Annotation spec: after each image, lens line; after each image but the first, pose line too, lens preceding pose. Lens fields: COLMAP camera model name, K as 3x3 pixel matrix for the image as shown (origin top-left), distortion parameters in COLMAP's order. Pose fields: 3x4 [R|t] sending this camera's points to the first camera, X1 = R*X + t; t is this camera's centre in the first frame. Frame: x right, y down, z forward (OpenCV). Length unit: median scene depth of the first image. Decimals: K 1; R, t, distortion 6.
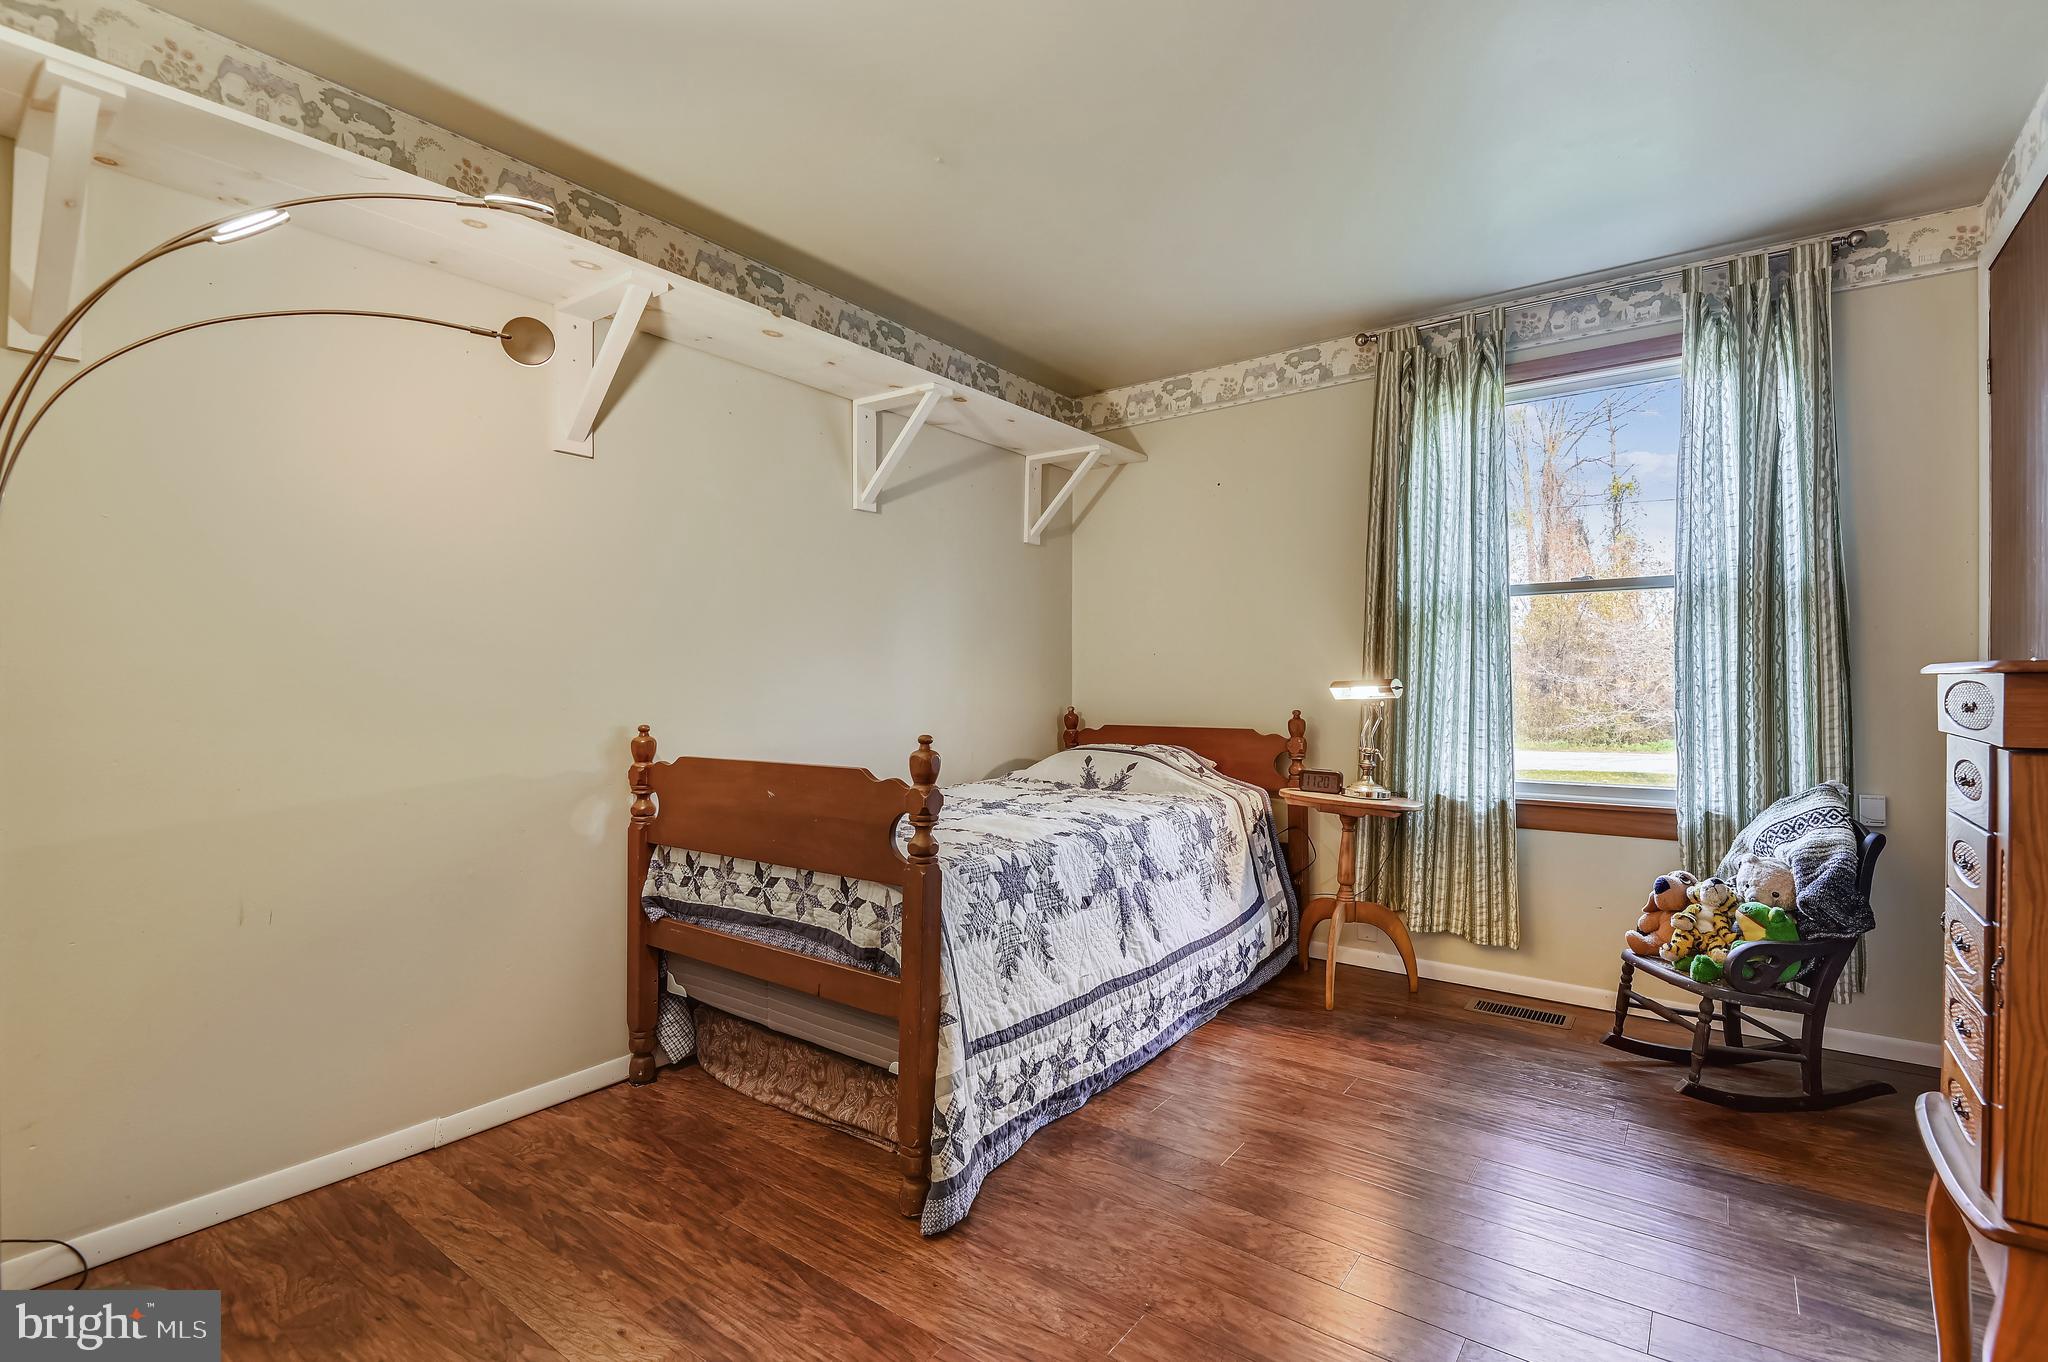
lens RADIAL K [[923.8, 0, 1024.0], [0, 923.8, 681.0], [0, 0, 1]] dist [0.019364, -0.021580]
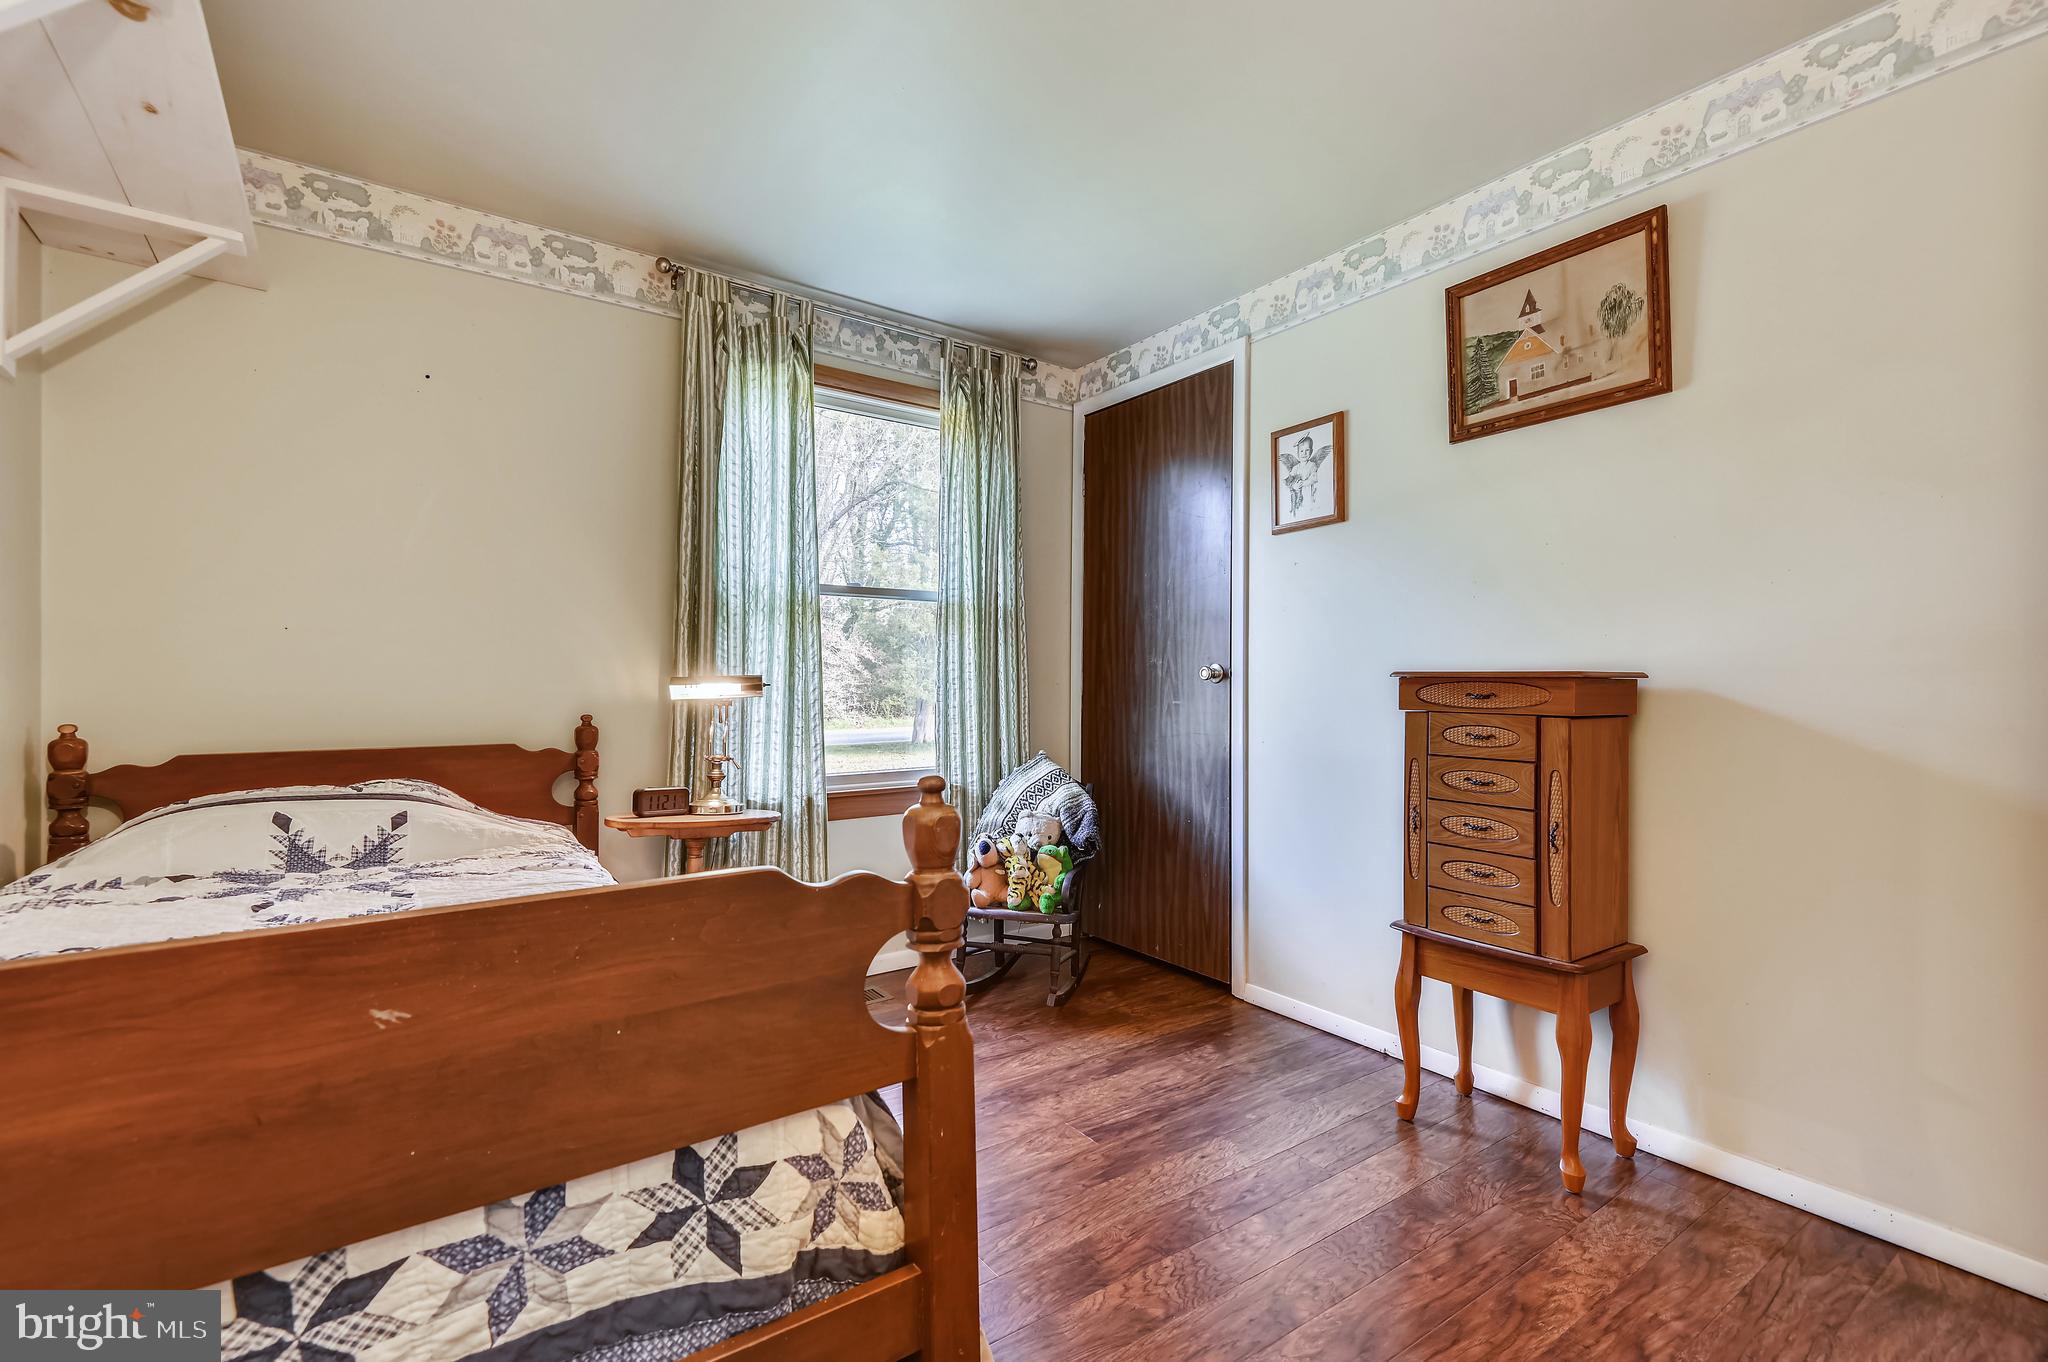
lens RADIAL K [[923.8, 0, 1024.0], [0, 923.8, 681.0], [0, 0, 1]] dist [0.019364, -0.021580]
pose [[0.279982, 0.001454, 0.960004, -0.381392], [-0.005920, 0.999982, 0.000212, 0.002175], [-0.959987, -0.005743, 0.279985, 0.509506]]
